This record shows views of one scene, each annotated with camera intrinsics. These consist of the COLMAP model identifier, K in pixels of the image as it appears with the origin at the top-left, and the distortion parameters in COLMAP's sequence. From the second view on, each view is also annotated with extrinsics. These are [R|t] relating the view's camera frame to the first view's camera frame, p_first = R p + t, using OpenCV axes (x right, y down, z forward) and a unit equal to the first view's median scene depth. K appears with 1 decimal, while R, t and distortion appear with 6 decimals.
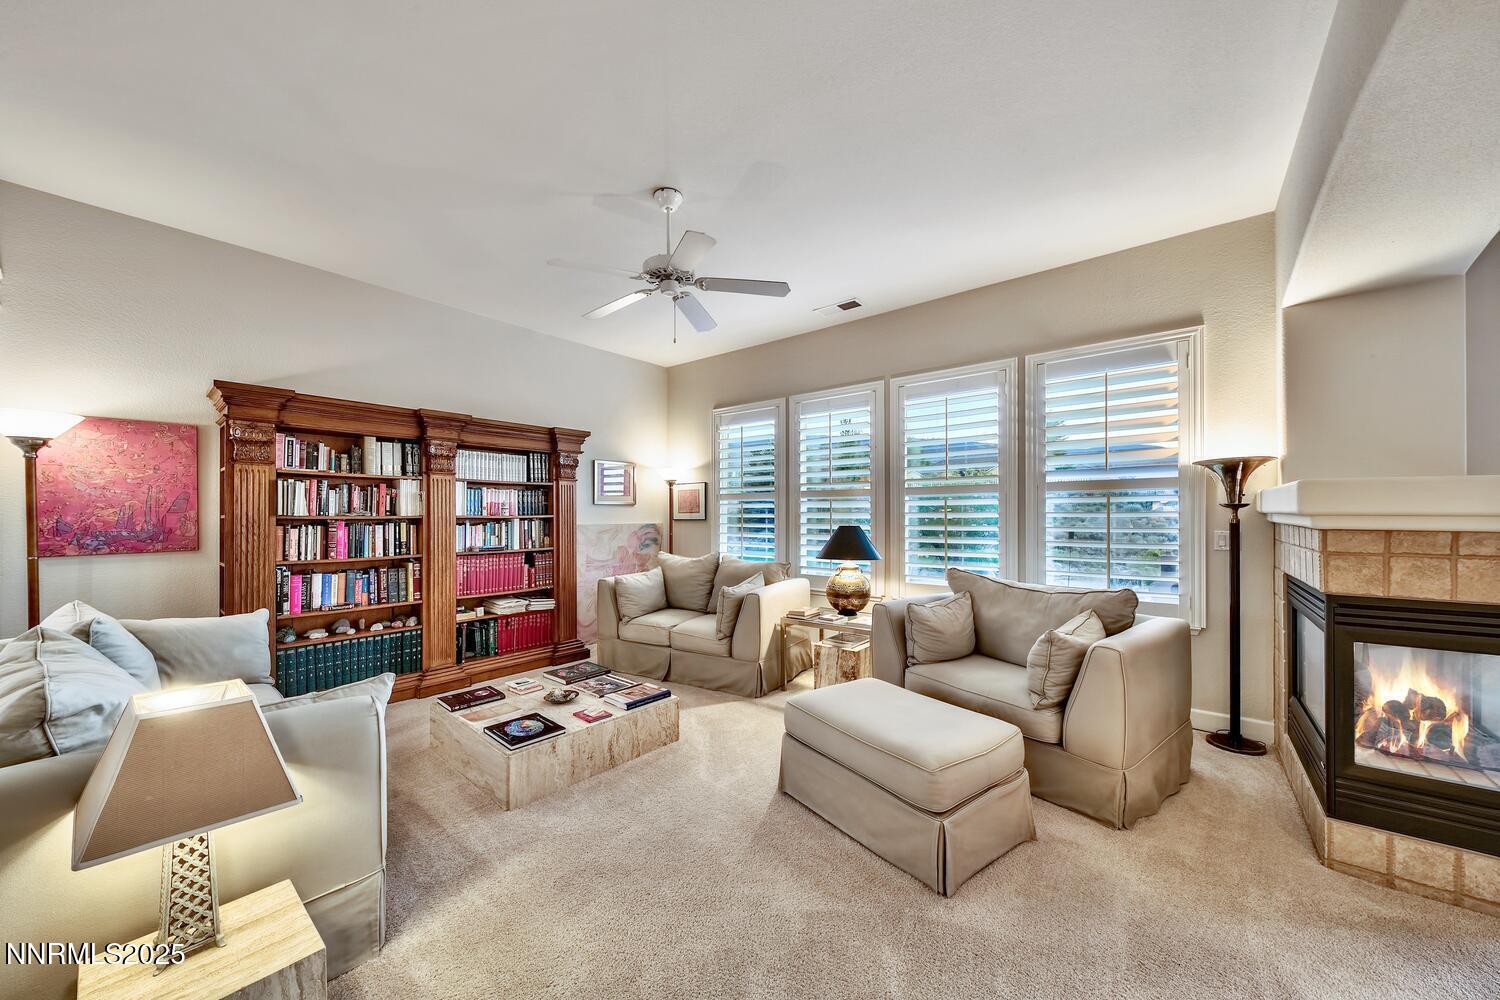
lens RADIAL K [[541.1, 0, 741.8], [0, 541.1, 518.5], [0, 0, 1]] dist [0.001078, -0.000024]
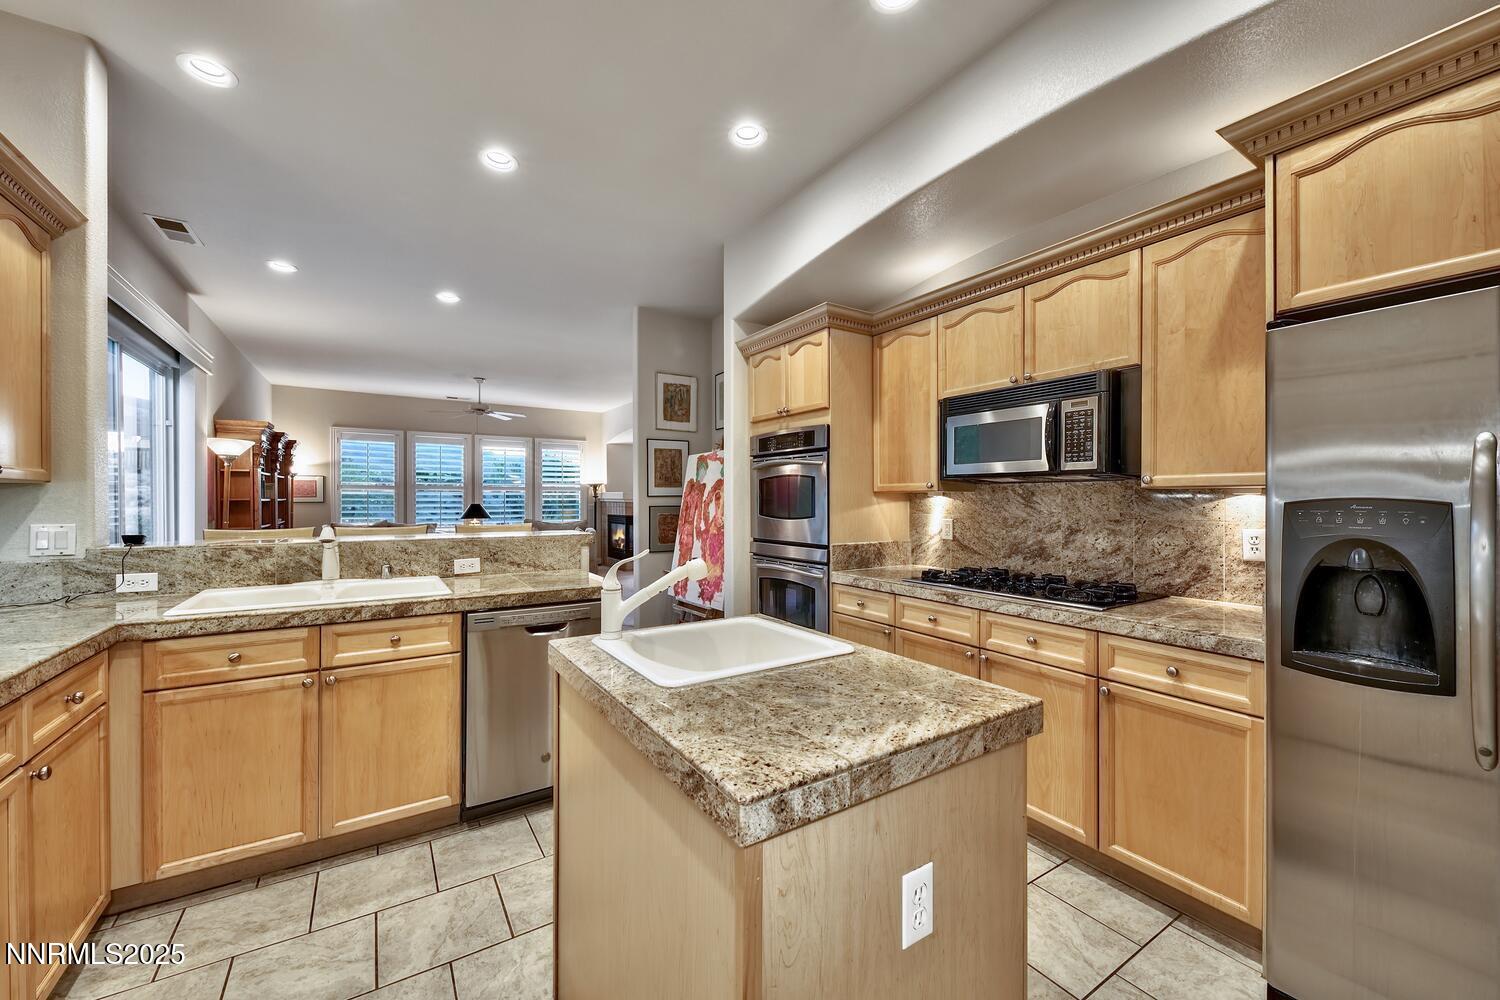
lens RADIAL K [[575.7, 0, 750.0], [0, 575.7, 500.0], [0, 0, 1]] dist [0.002385, -0.000074]
pose [[0.299528, -0.003248, 0.954082, -1.468314], [0.000494, 0.999995, 0.003249, -0.007705], [-0.954087, -0.000502, 0.299528, -0.669558]]
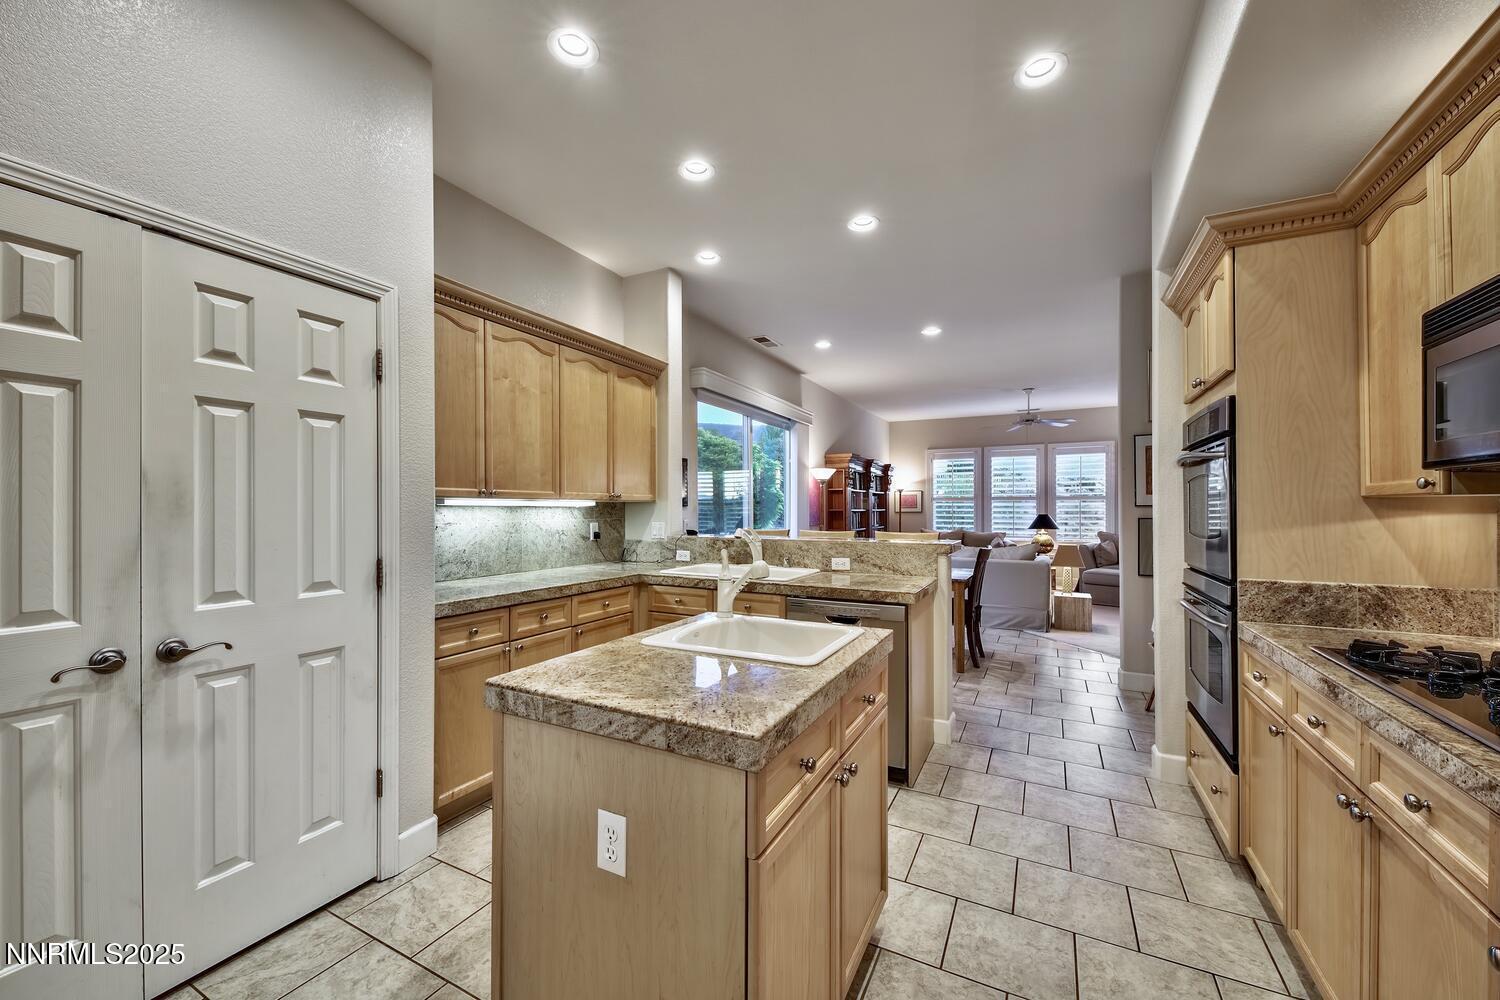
lens RADIAL K [[585.7, 0, 747.1], [0, 585.7, 506.6], [0, 0, 1]] dist [0.001554, -0.000073]
pose [[0.979065, -0.001731, 0.203539, -1.248304], [0.002890, 0.999981, -0.005397, -0.007050], [-0.203525, 0.005872, 0.979052, -0.927456]]
